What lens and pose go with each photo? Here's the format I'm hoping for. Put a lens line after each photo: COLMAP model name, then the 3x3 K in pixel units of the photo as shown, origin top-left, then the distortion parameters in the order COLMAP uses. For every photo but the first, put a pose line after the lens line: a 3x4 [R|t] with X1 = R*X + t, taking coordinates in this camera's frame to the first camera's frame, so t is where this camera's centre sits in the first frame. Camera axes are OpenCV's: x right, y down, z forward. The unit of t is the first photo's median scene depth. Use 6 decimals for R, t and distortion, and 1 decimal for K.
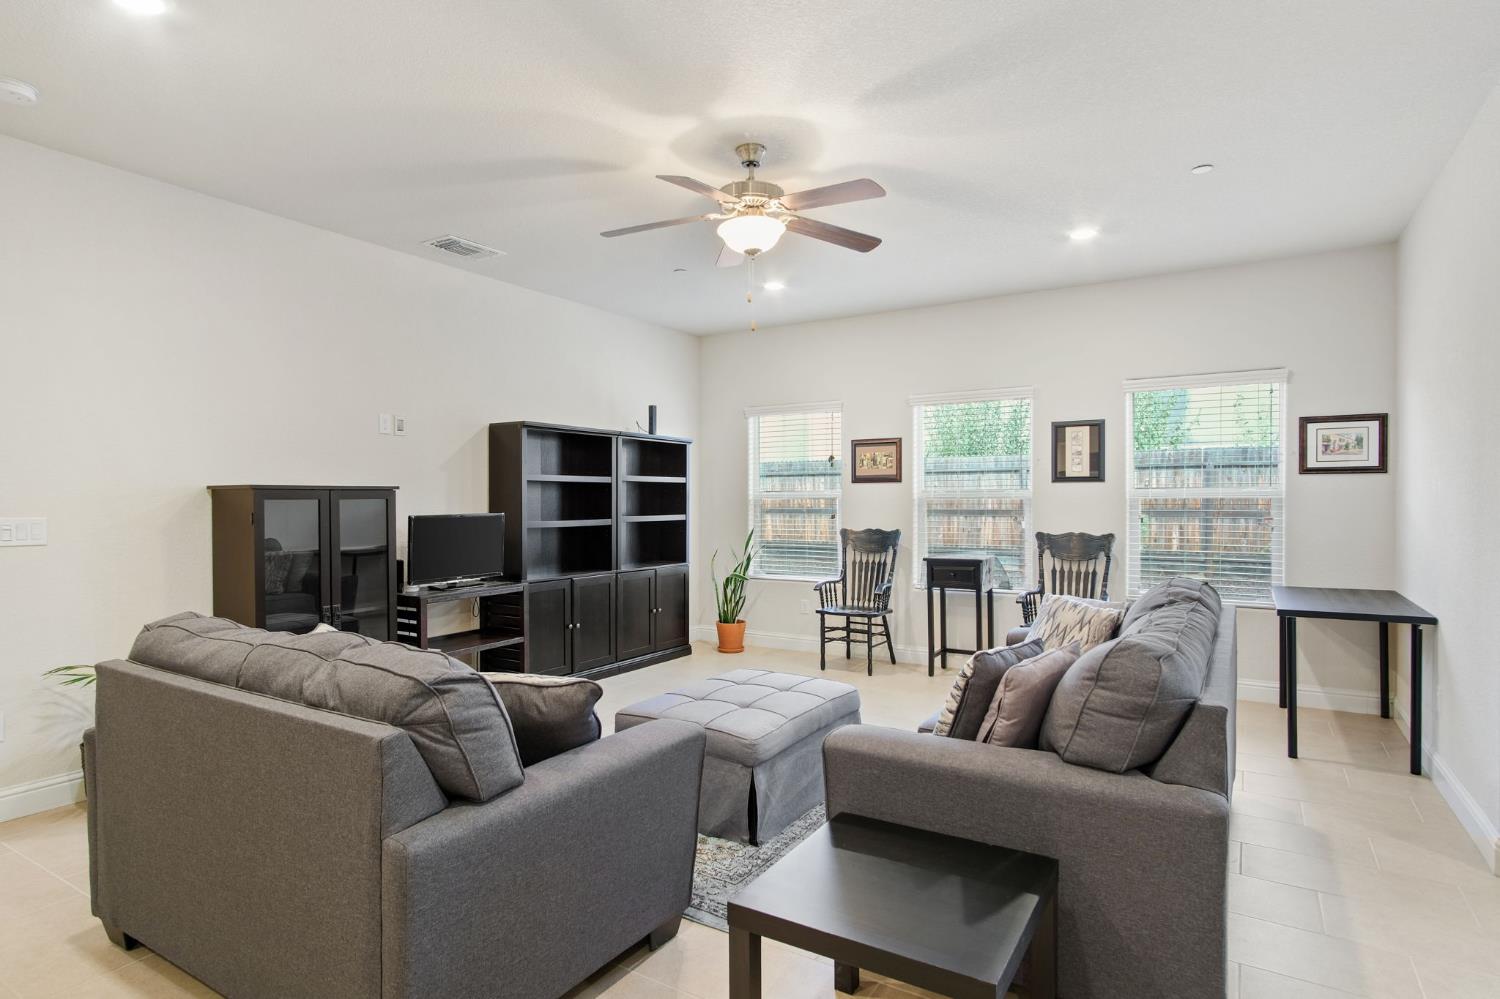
lens RADIAL K [[800.3, 0, 744.2], [0, 800.3, 508.2], [0, 0, 1]] dist [-0.000738, 0.001148]
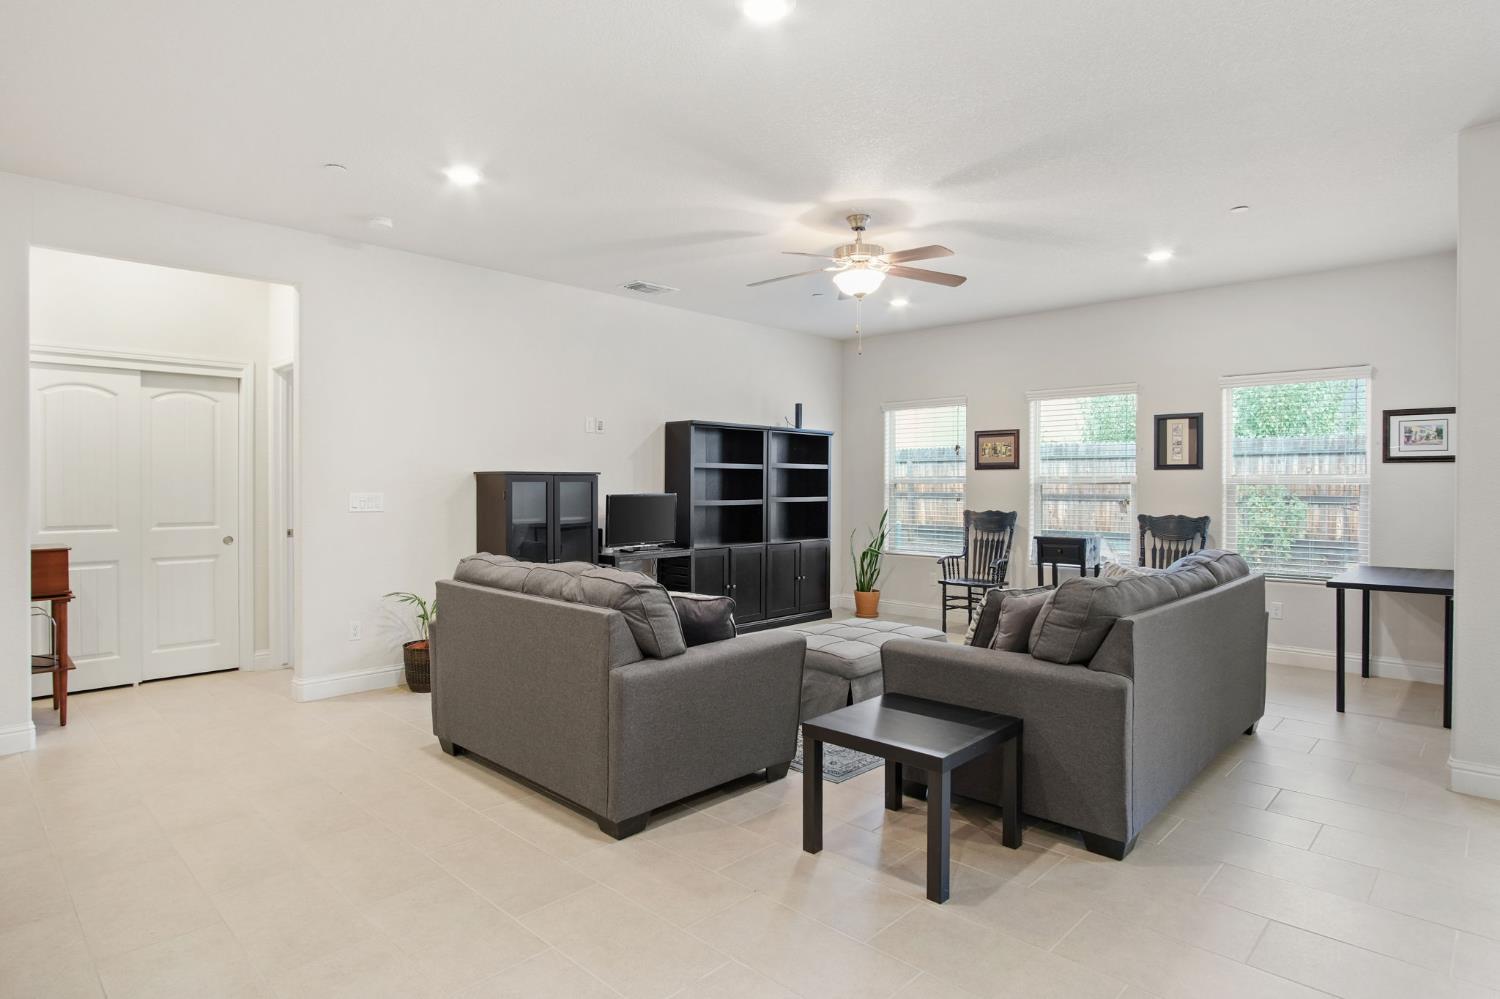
lens RADIAL K [[809.0, 0, 755.3], [0, 809.0, 488.5], [0, 0, 1]] dist [-0.020358, 0.001742]
pose [[0.980935, 0.005842, -0.194250, 0.069496], [-0.006998, 0.999962, -0.005268, 0.004073], [0.194212, 0.006527, 0.980938, -0.227418]]
